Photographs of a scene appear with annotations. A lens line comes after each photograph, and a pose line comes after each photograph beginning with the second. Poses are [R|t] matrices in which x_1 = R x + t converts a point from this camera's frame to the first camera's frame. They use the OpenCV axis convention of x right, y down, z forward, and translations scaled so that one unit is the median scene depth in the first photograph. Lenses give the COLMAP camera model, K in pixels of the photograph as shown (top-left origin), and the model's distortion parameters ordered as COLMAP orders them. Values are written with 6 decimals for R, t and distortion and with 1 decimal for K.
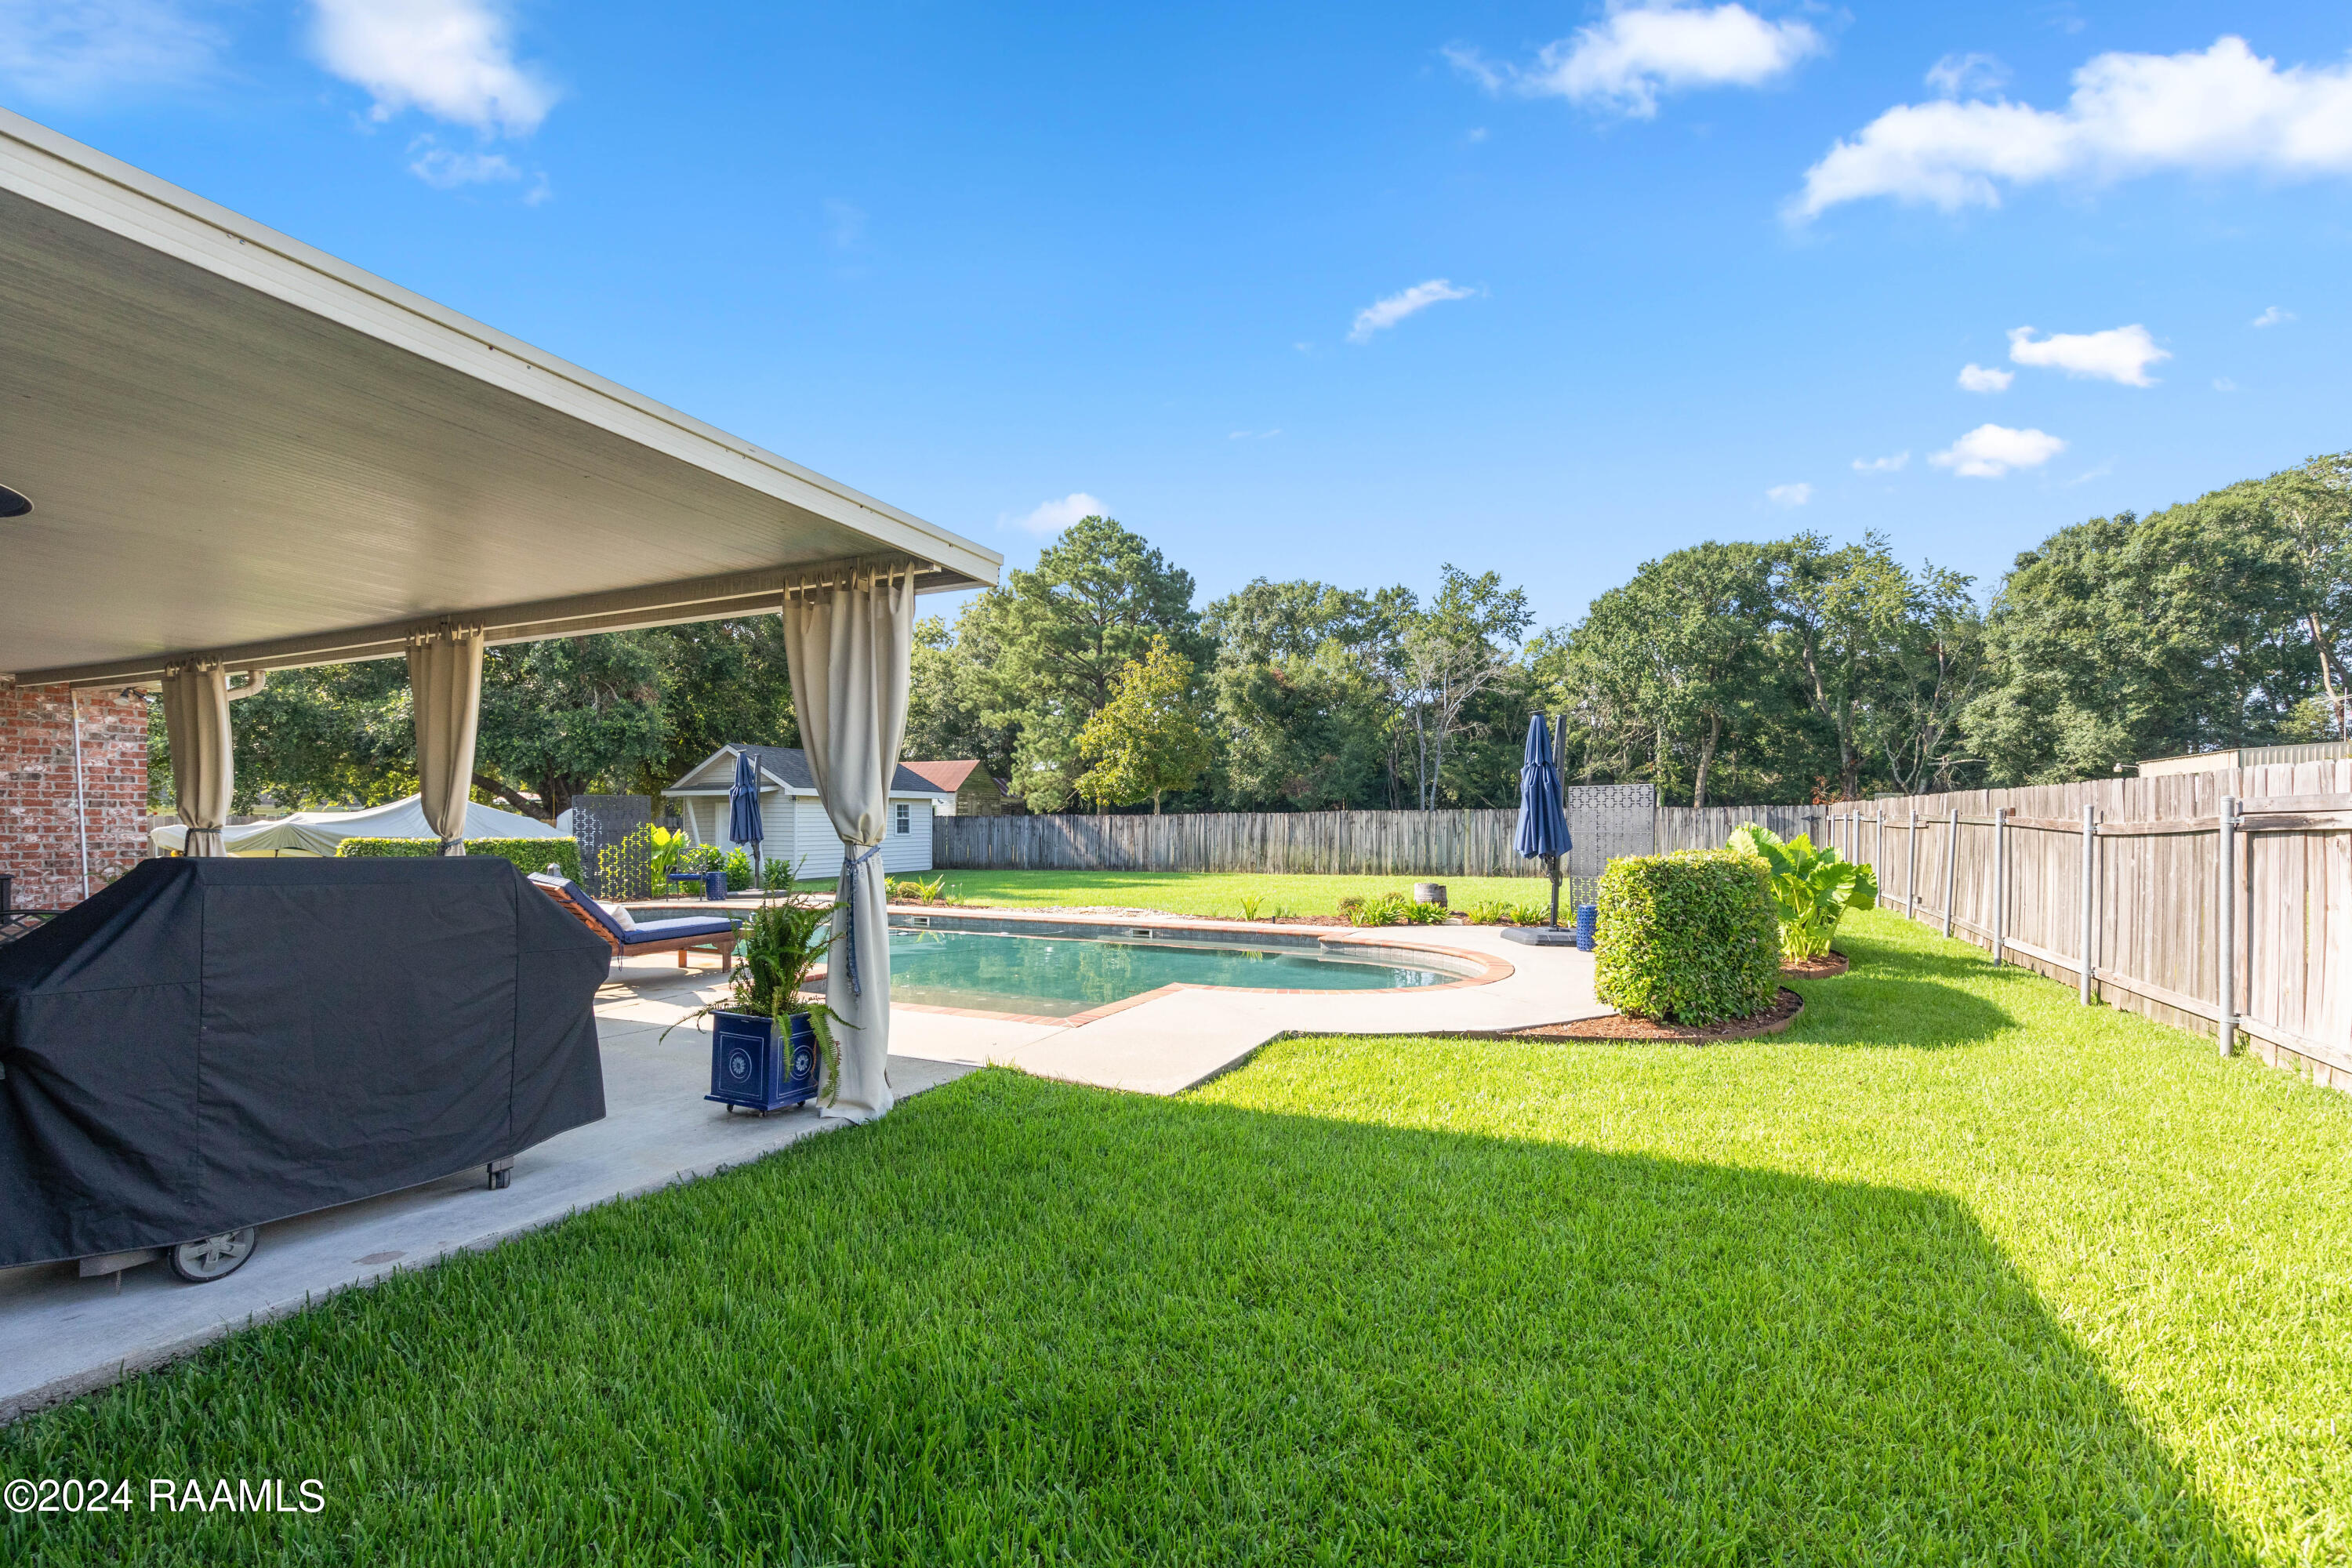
lens RADIAL K [[1022.9, 0, 1177.1], [0, 1022.9, 833.0], [0, 0, 1]] dist [0.005944, -0.000265]
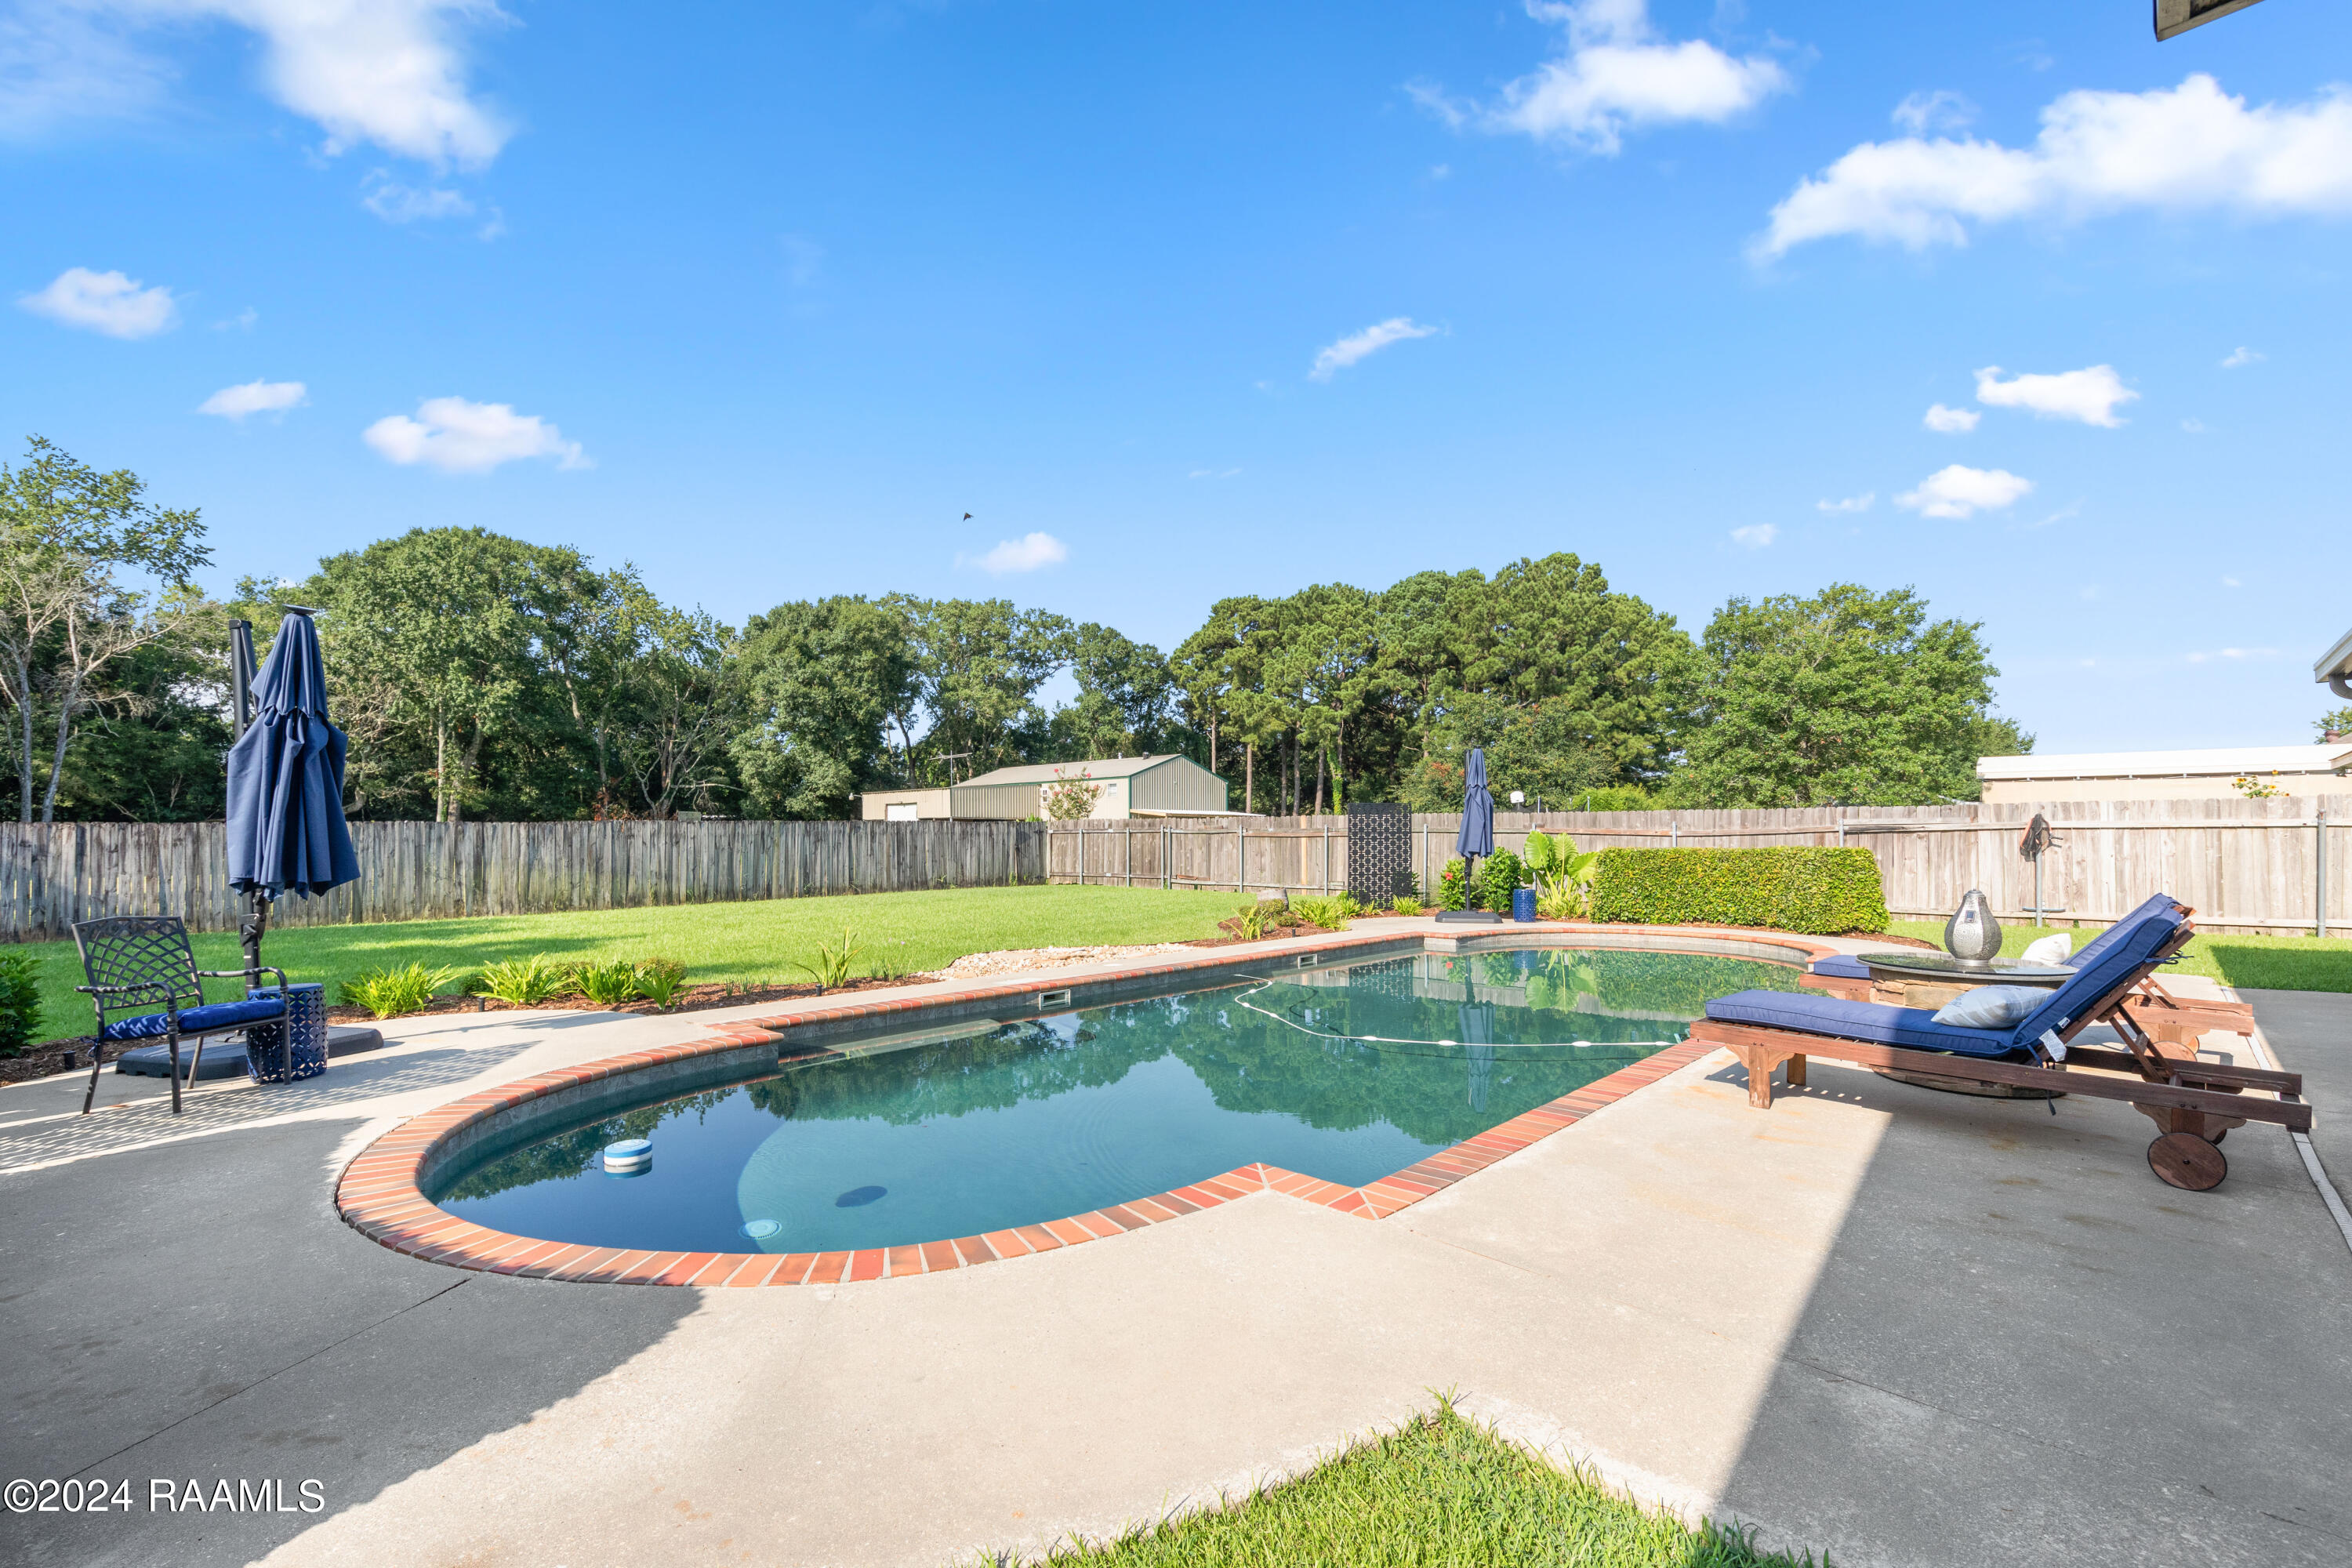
lens RADIAL K [[1022.9, 0, 1169.9], [0, 1022.9, 828.5], [0, 0, 1]] dist [0.005944, -0.000265]
pose [[0.293298, 0.006152, 0.956001, -0.357747], [0.015305, 0.999821, -0.011129, -0.001566], [-0.955898, 0.017896, 0.293152, 0.345020]]
